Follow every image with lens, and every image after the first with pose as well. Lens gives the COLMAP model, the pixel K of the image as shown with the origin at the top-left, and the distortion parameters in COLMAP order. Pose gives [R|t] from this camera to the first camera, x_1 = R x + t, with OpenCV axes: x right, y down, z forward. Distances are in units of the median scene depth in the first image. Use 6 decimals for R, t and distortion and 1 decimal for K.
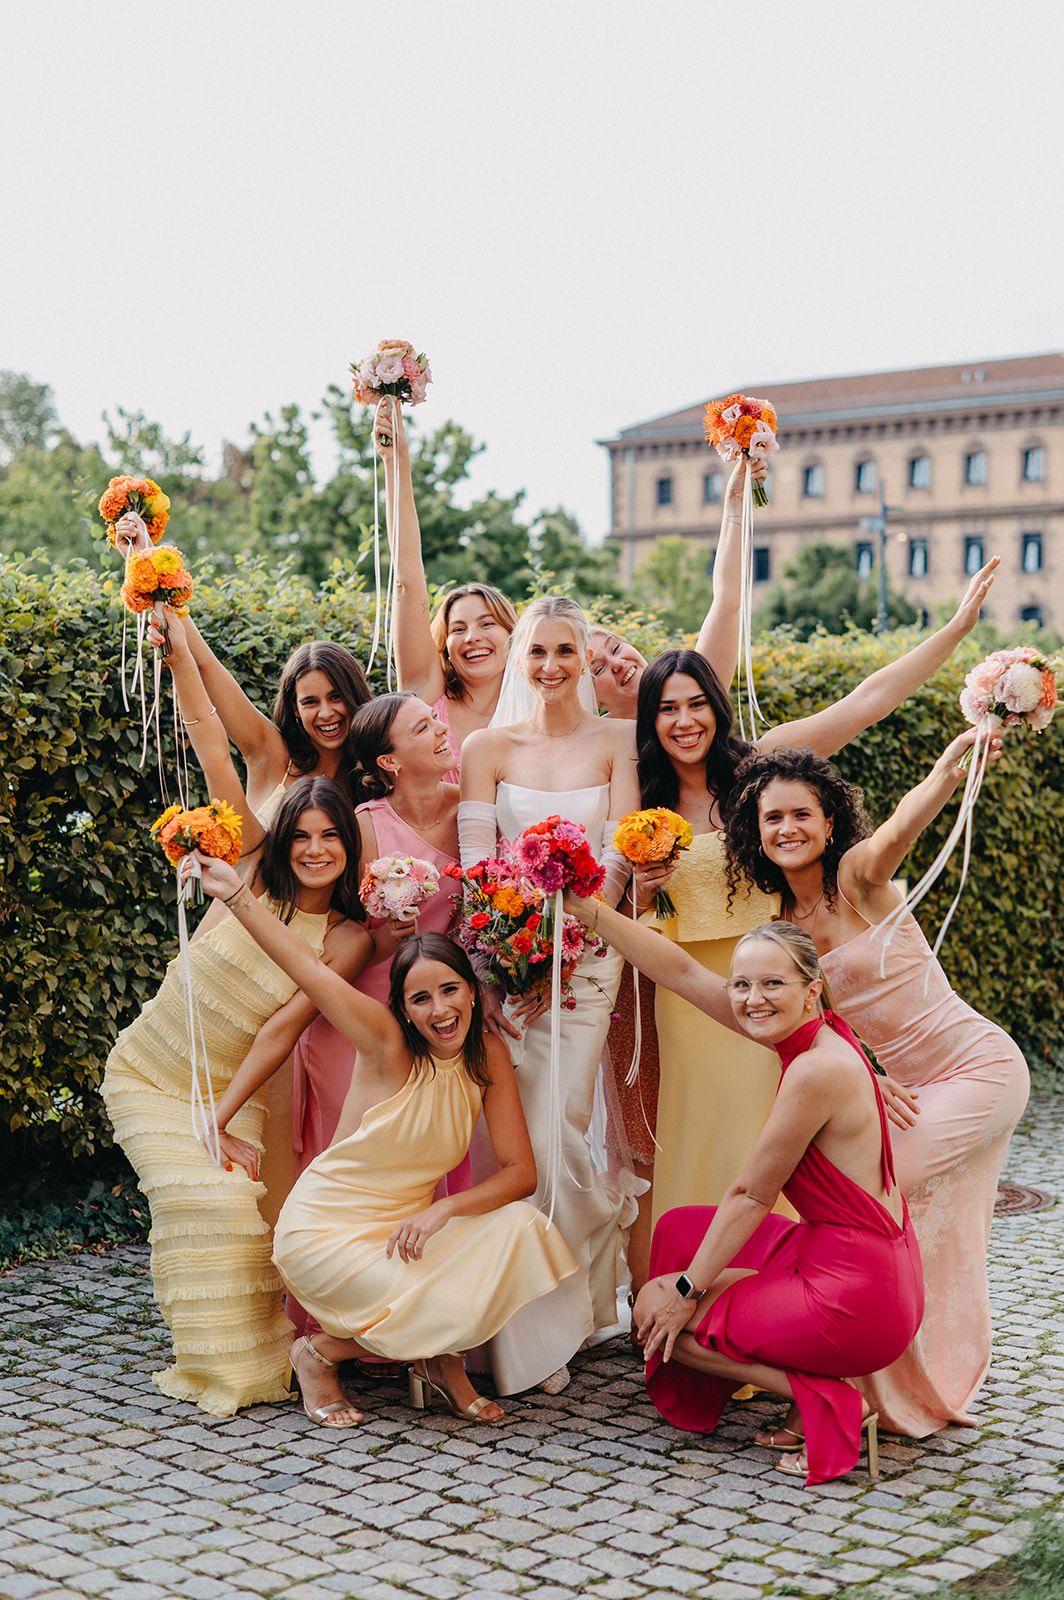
lens RADIAL K [[2624.4, 0, 532.0], [0, 2624.4, 800.0], [0, 0, 1]] dist [0.005437, 0.064269]
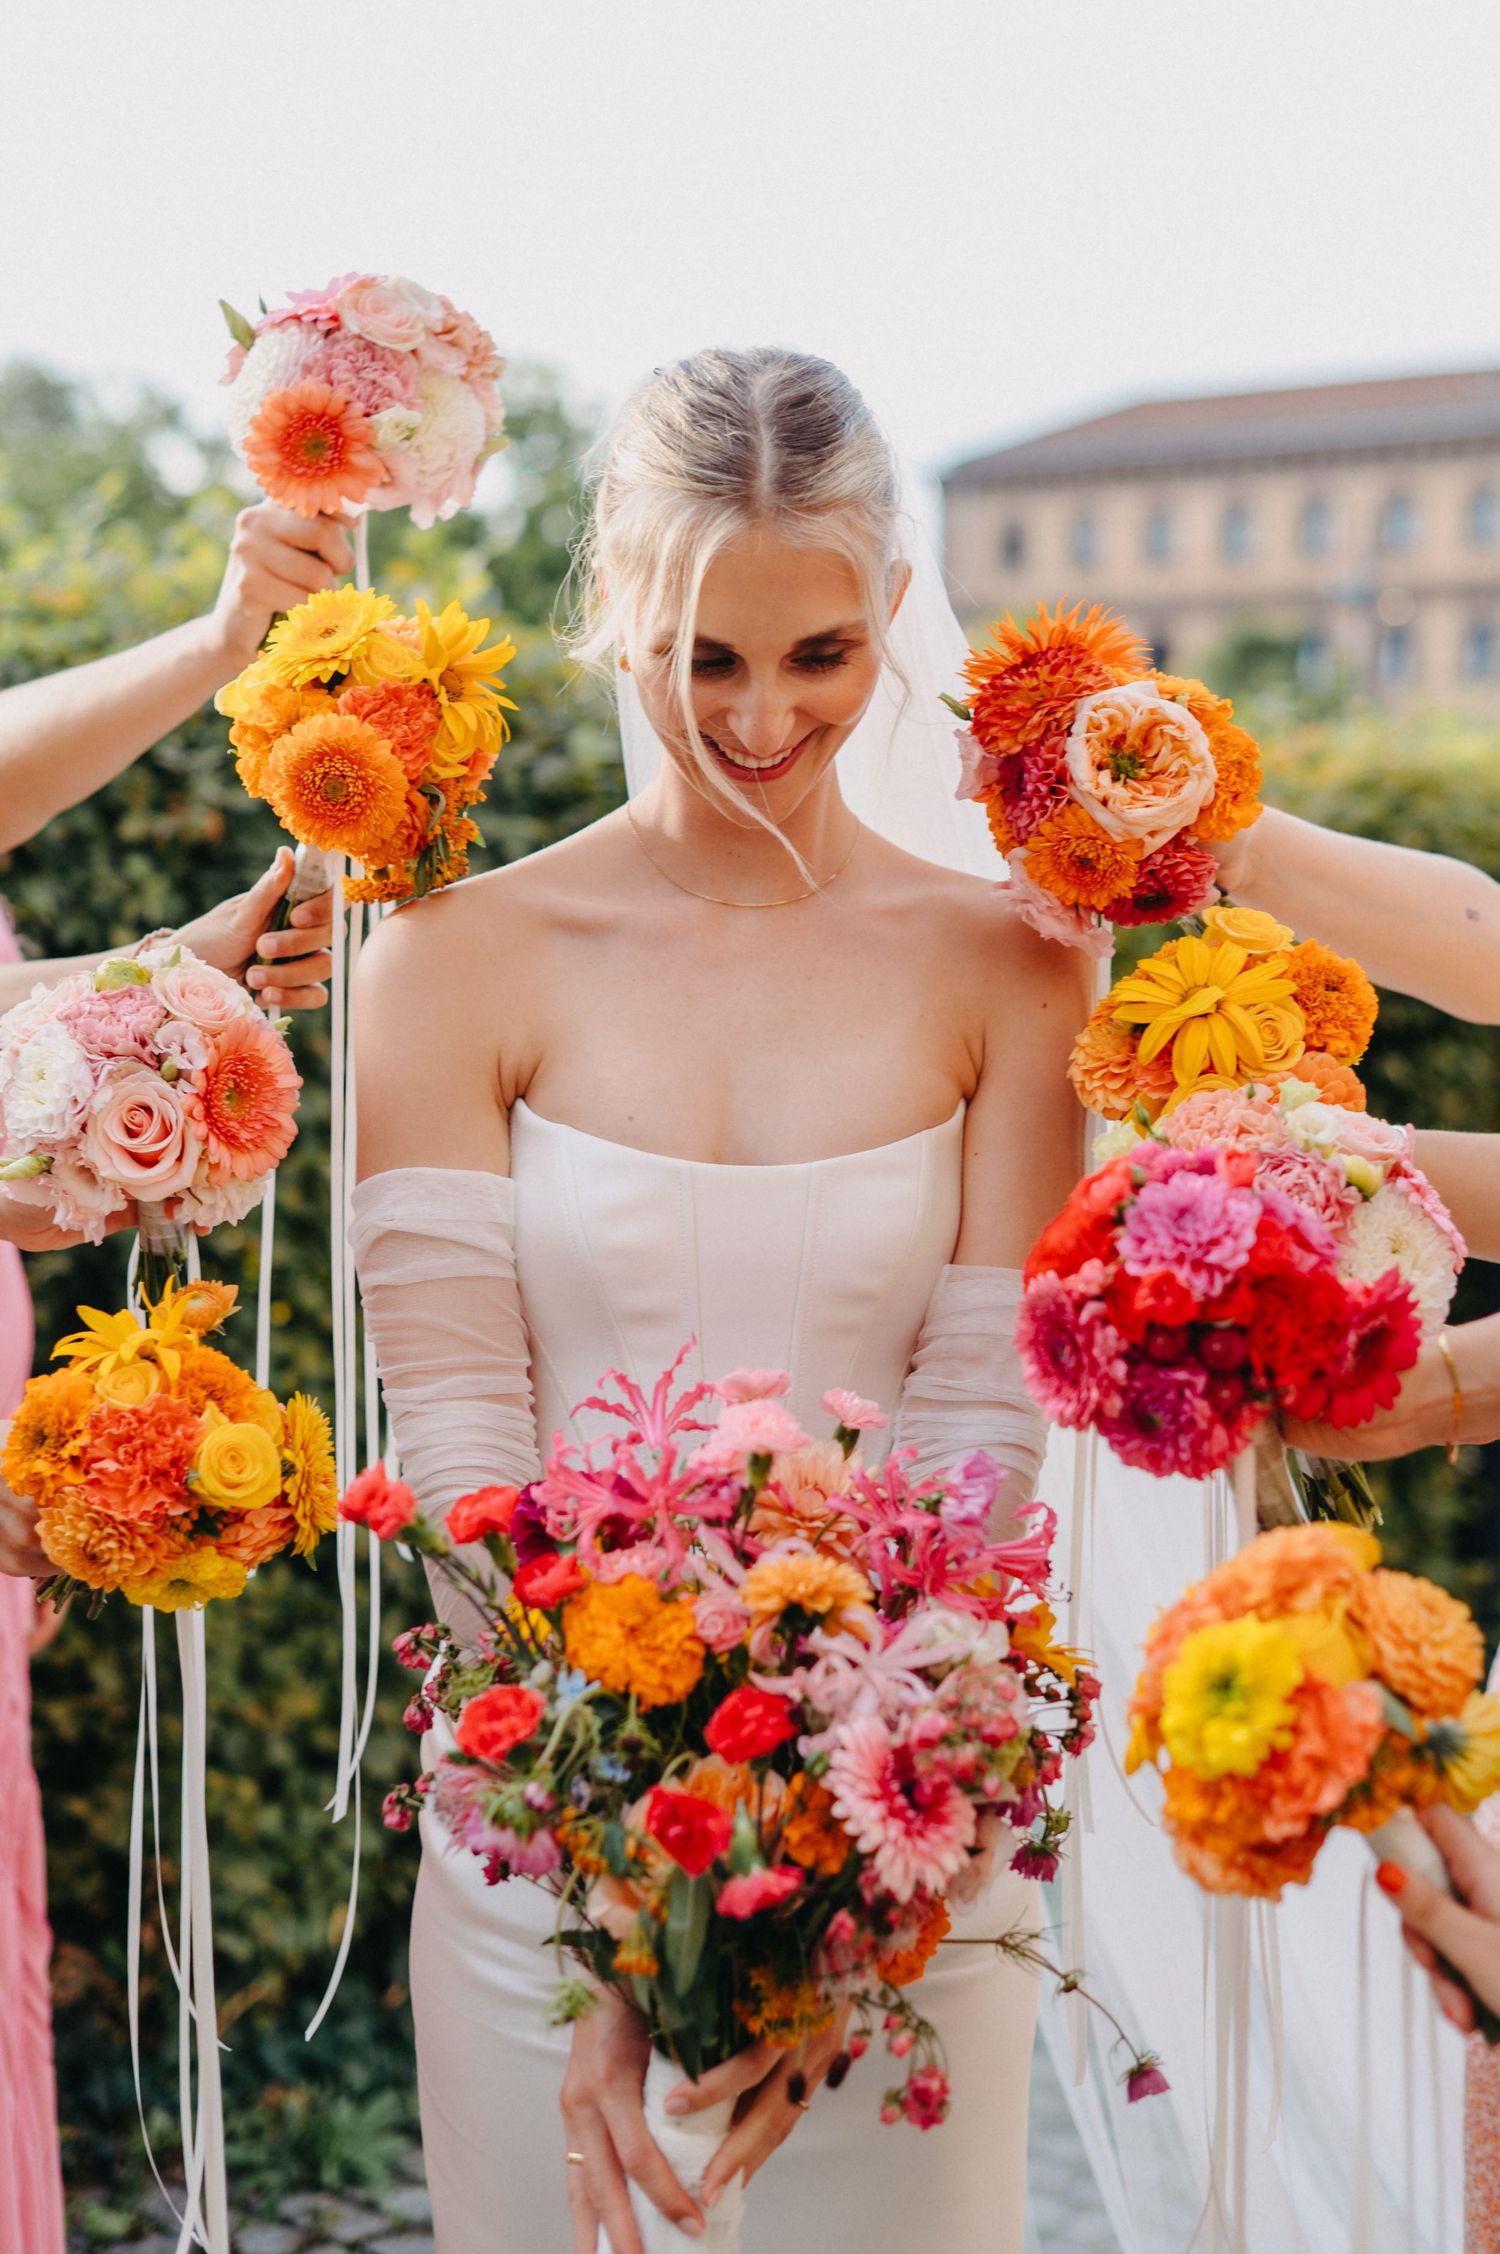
lens RADIAL K [[3697.1, 0, 750.0], [0, 3697.1, 1127.0], [0, 0, 1]] dist [0.005437, 0.064269]
pose [[0.999729, 0.017170, -0.015729, 0.006609], [-0.016618, 0.999266, 0.034528, -0.020514], [0.016310, -0.034257, 0.999280, 0.762154]]
